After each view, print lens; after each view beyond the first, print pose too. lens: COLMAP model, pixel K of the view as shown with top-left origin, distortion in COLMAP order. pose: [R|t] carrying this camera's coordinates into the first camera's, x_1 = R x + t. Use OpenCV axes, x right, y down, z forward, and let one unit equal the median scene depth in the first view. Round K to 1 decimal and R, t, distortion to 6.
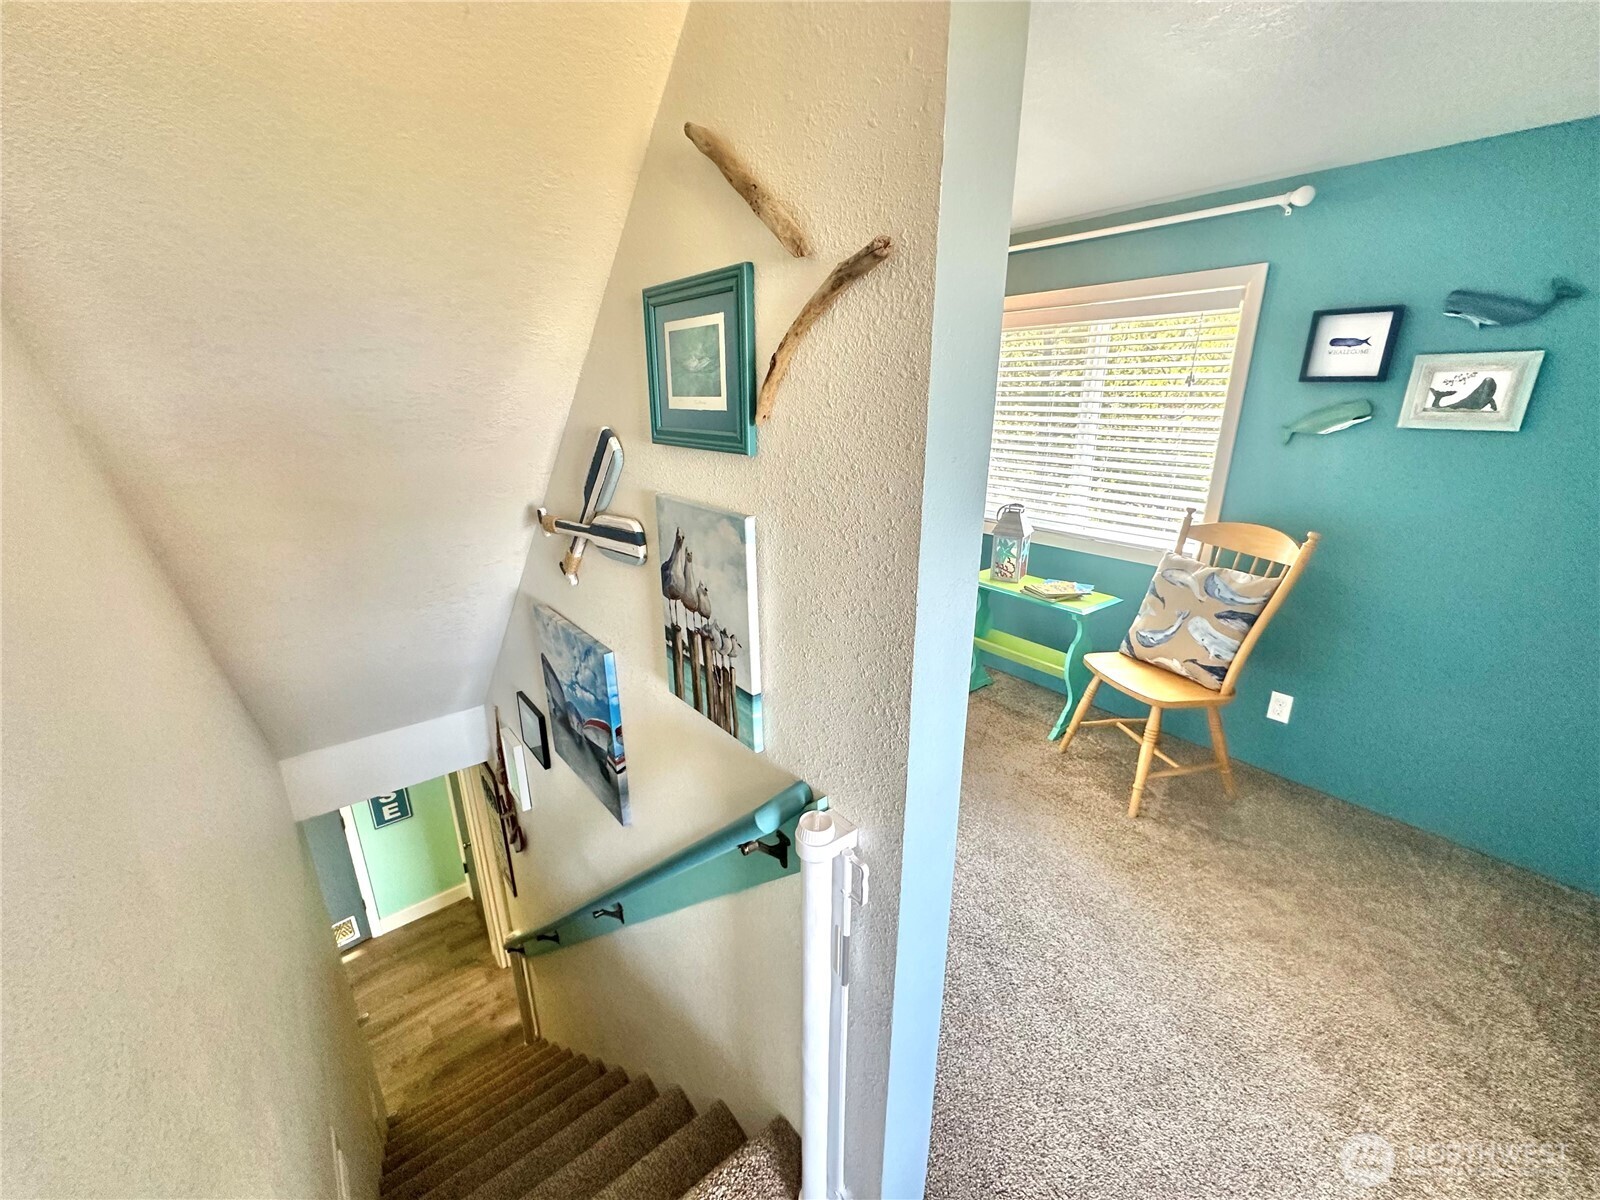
lens RADIAL K [[639.5, 0, 796.0], [0, 639.5, 600.5], [0, 0, 1]] dist [-0.003541, 0.000585]
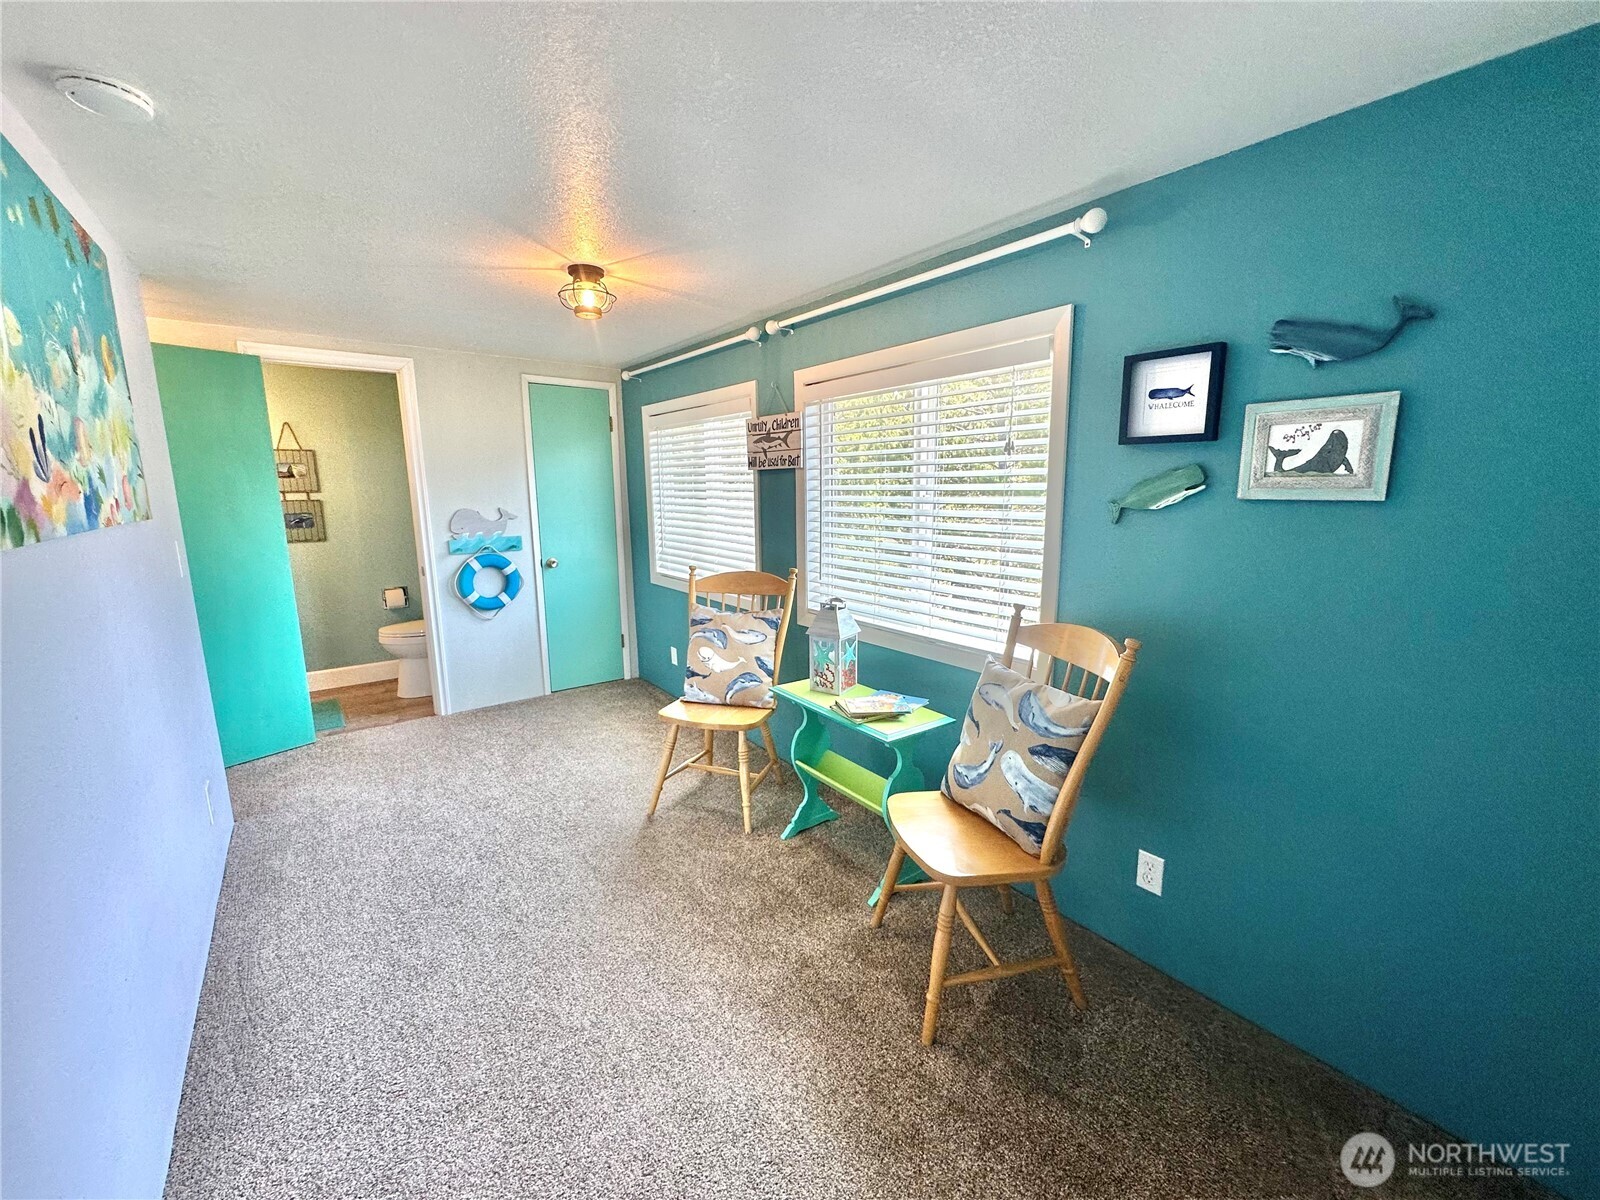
lens RADIAL K [[639.5, 0, 797.5], [0, 639.5, 601.2], [0, 0, 1]] dist [-0.003541, 0.000585]
pose [[0.999797, -0.001075, -0.020123, 0.431923], [-0.001706, 0.990472, -0.137700, -0.047162], [0.020080, 0.137707, 0.990269, 0.258526]]
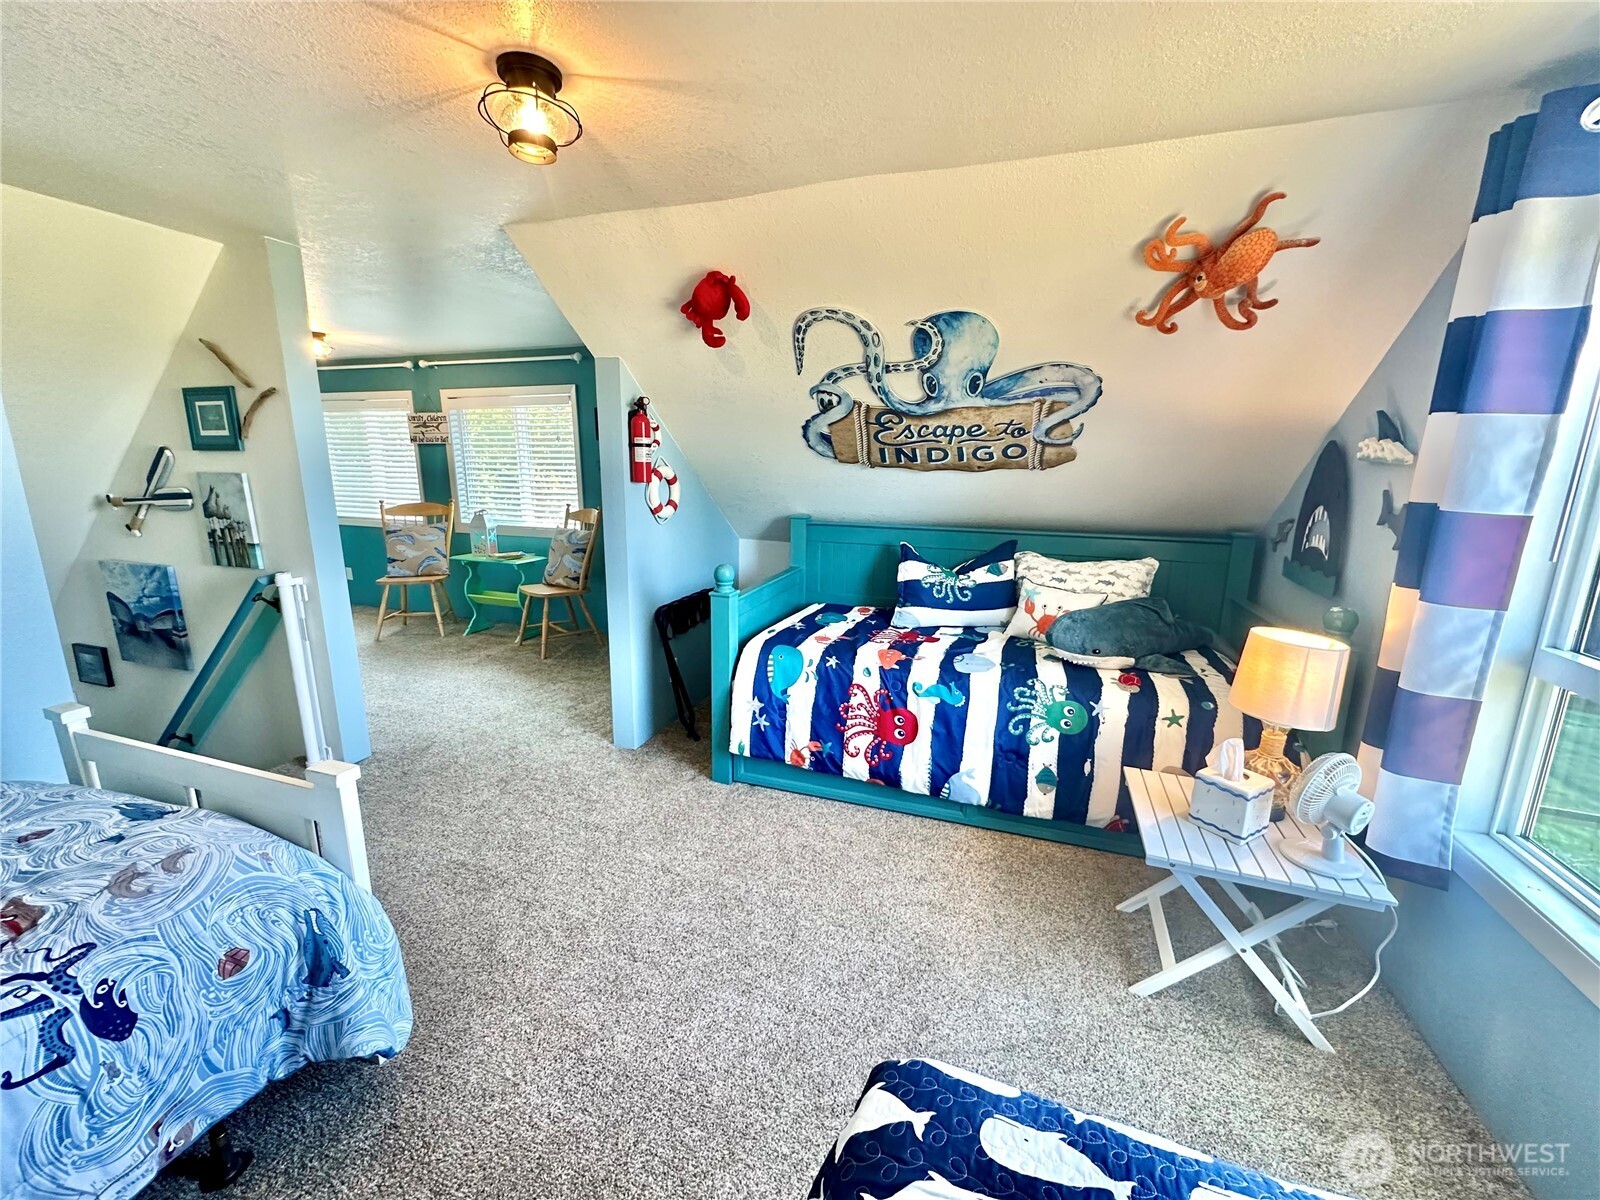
lens RADIAL K [[639.5, 0, 800.4], [0, 639.5, 598.6], [0, 0, 1]] dist [-0.003541, 0.000585]
pose [[0.847076, -0.098918, 0.522186, 0.213714], [0.152014, 0.986573, -0.059705, 0.423216], [-0.509269, 0.129954, 0.850739, -1.129618]]
